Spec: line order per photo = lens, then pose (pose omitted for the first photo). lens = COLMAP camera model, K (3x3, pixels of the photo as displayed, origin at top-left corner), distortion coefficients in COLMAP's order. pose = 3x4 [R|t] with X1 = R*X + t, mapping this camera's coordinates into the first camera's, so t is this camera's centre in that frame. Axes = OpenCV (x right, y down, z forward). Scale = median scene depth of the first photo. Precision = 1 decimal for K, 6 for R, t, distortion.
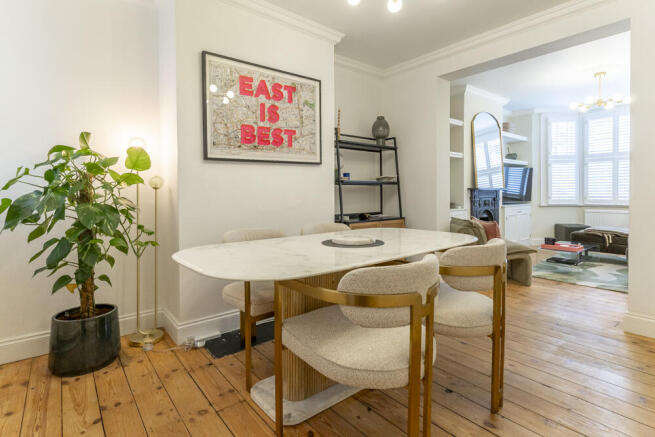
lens RADIAL K [[336.7, 0, 327.1], [0, 336.7, 191.4], [0, 0, 1]] dist [-0.001061, -0.000471]
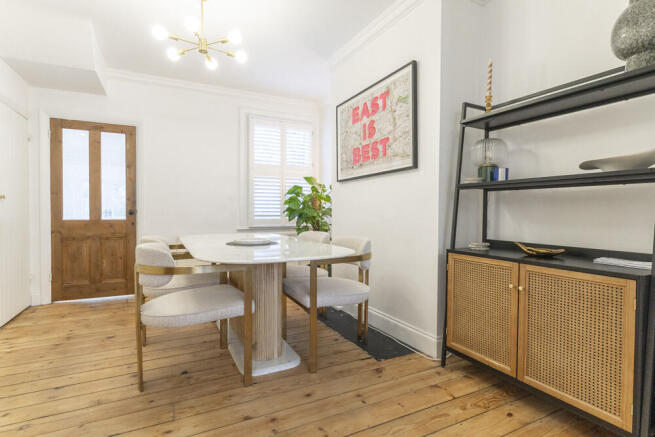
lens RADIAL K [[323.6, 0, 331.0], [0, 323.6, 208.4], [0, 0, 1]] dist [0.000648, -0.000257]
pose [[-0.211591, 0.001009, -0.977358, 0.853185], [0.001210, 0.999999, 0.000770, 0.014844], [0.977358, -0.001020, -0.211592, 1.096483]]
